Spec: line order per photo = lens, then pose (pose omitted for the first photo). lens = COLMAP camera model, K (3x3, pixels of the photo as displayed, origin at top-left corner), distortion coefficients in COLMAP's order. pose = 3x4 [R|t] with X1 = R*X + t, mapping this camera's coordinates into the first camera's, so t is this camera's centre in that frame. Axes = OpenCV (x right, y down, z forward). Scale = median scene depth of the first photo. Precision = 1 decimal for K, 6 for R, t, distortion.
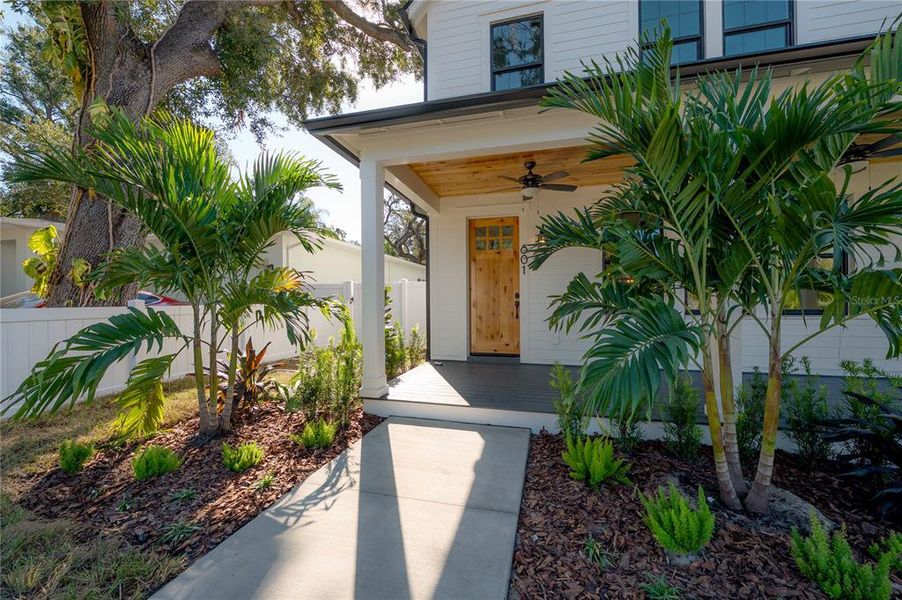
lens RADIAL K [[365.4, 0, 451.0], [0, 365.4, 300.0], [0, 0, 1]] dist [-0.009701, 0.000134]
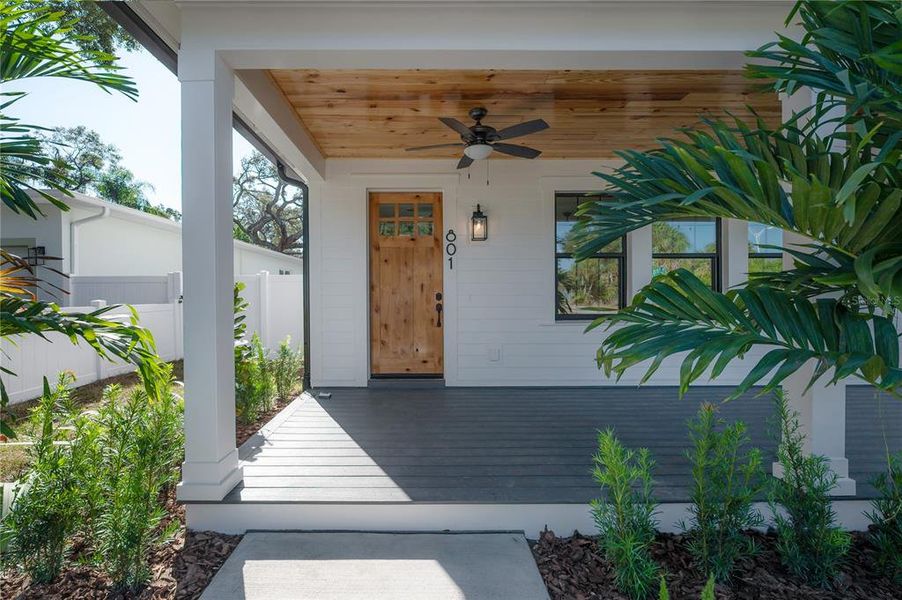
lens RADIAL K [[351.7, 0, 462.3], [0, 351.7, 285.7], [0, 0, 1]] dist [-0.002872, -0.000110]
pose [[0.922442, -0.002916, 0.386124, -0.053047], [0.009358, 0.999847, -0.014803, -0.022027], [-0.386022, 0.017268, 0.922328, 0.290217]]
